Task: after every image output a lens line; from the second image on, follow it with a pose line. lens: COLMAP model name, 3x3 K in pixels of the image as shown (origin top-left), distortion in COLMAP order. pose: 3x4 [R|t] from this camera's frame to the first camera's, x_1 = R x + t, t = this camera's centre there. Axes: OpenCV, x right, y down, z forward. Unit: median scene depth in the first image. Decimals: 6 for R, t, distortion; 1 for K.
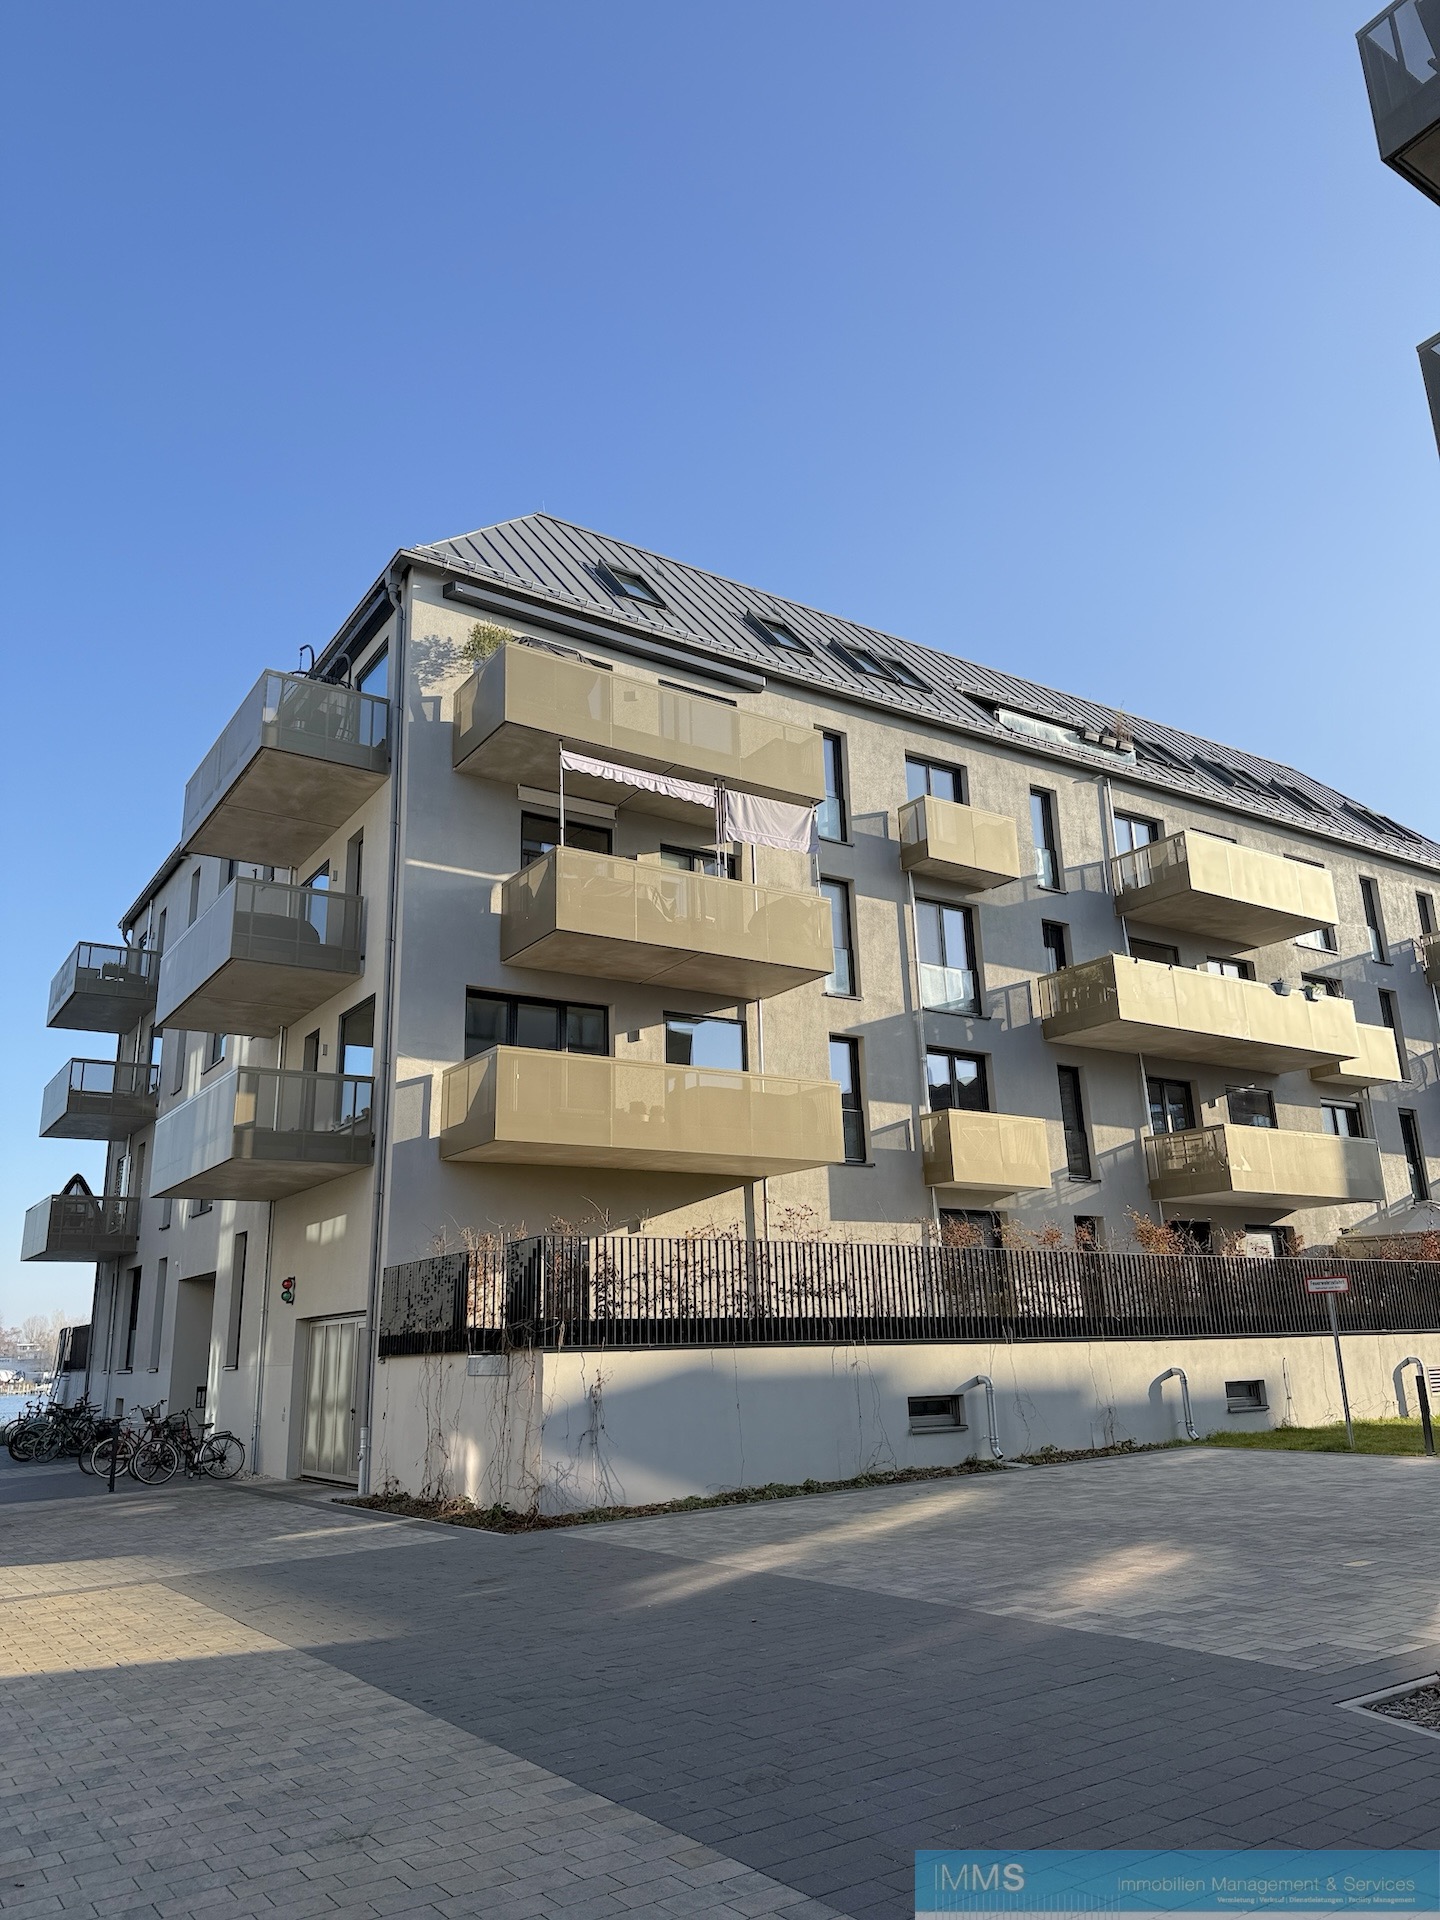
lens RADIAL K [[1336.5, 0, 720.0], [0, 1336.5, 960.0], [0, 0, 1]] dist [0.008554, -0.017428]
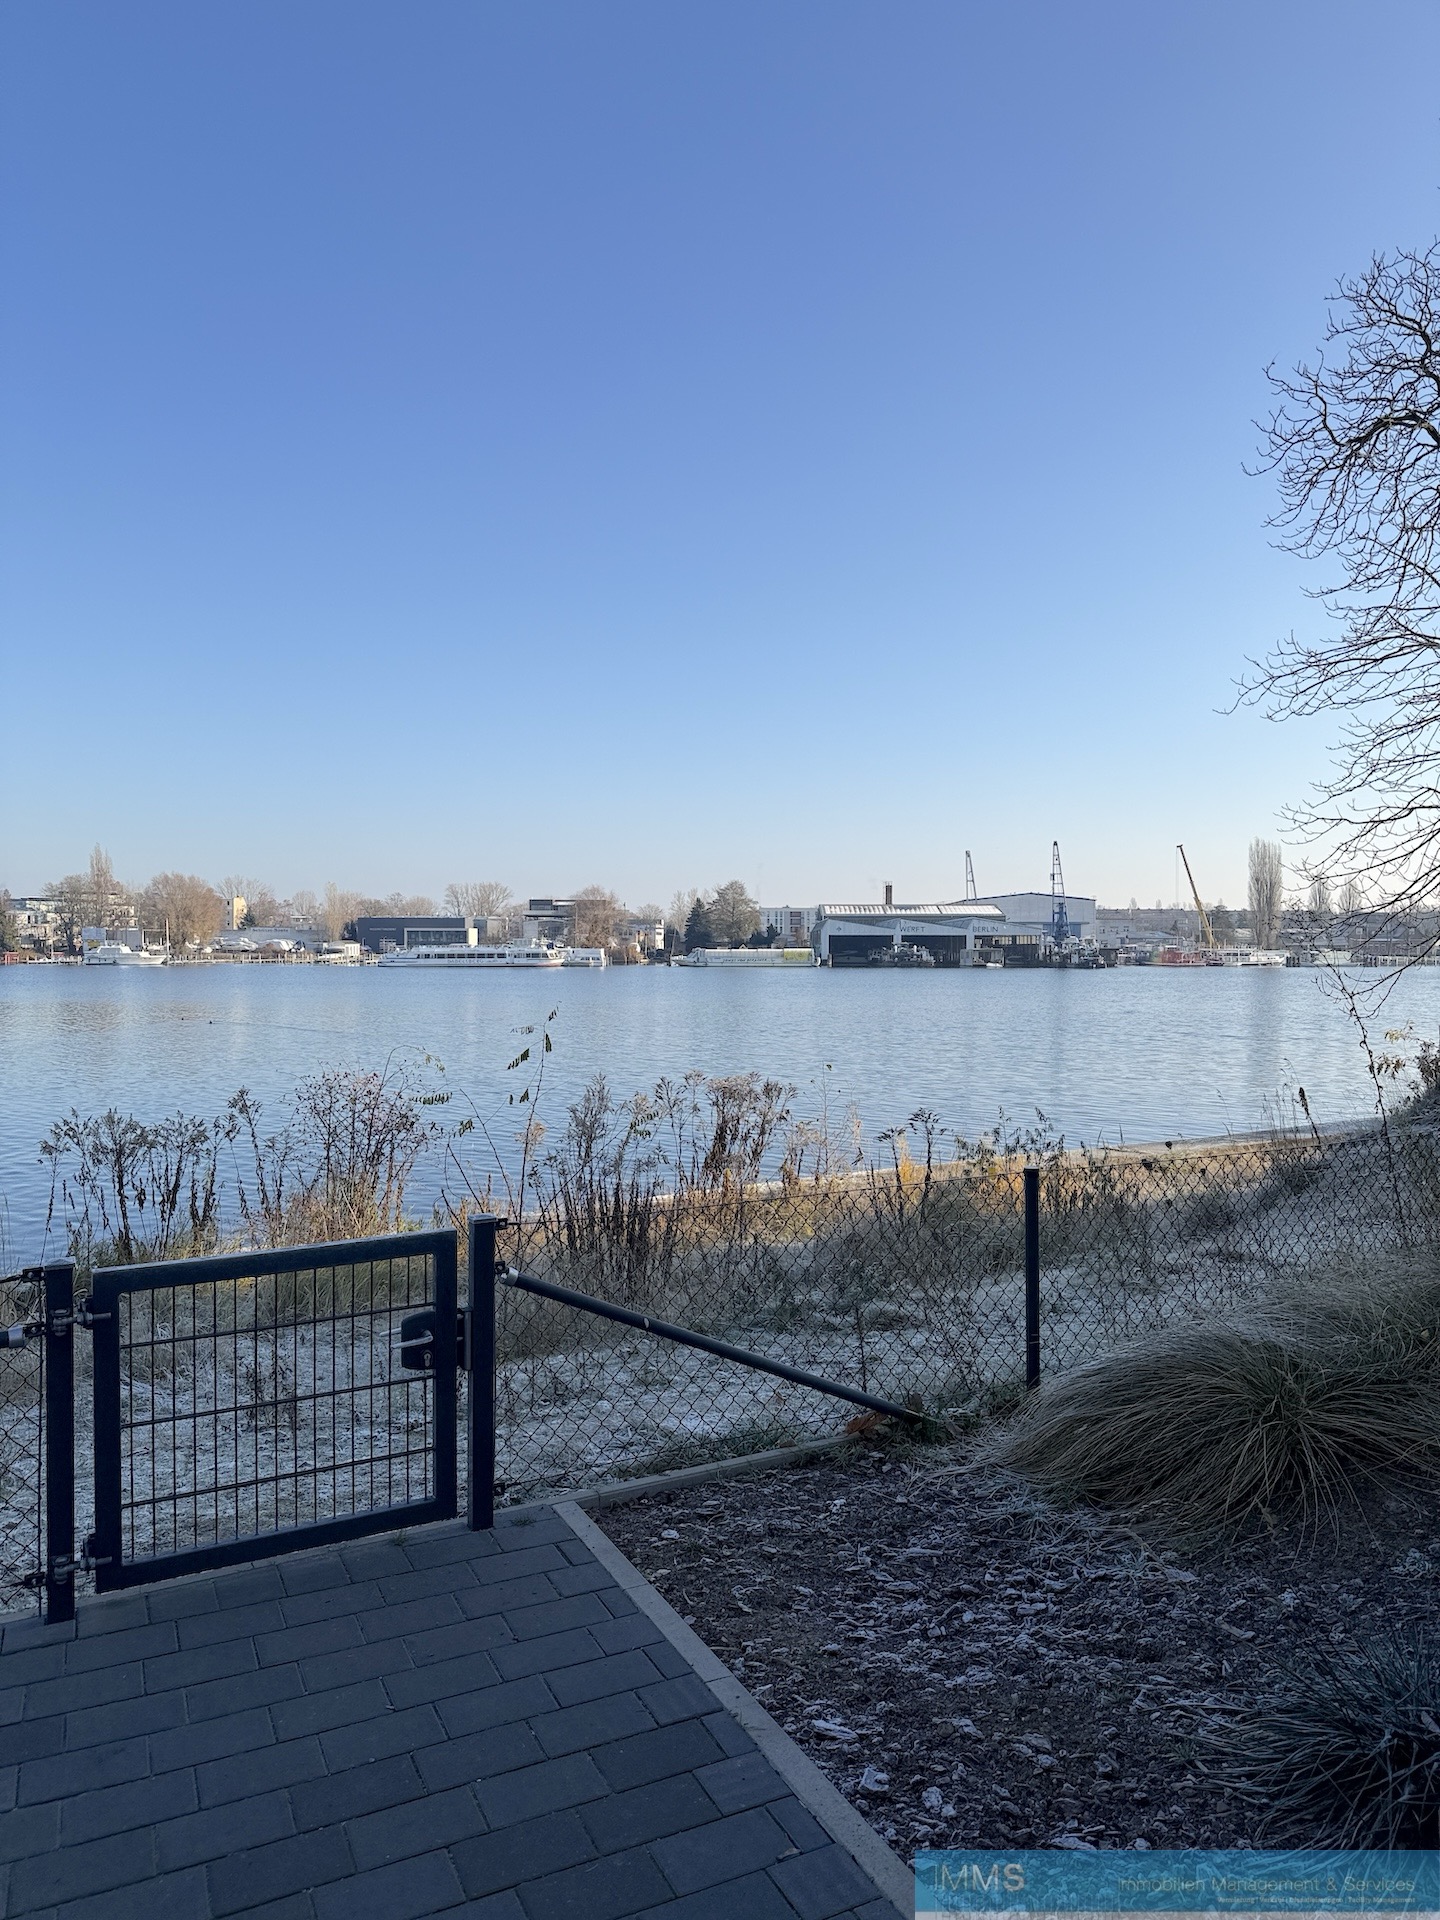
lens RADIAL K [[1336.5, 0, 720.0], [0, 1336.5, 960.0], [0, 0, 1]] dist [0.008554, -0.017428]
pose [[0.988390, 0.031125, -0.148718, -1.048316], [0.014043, 0.955889, 0.293392, 0.522254], [0.151290, -0.292074, 0.944354, 1.627680]]
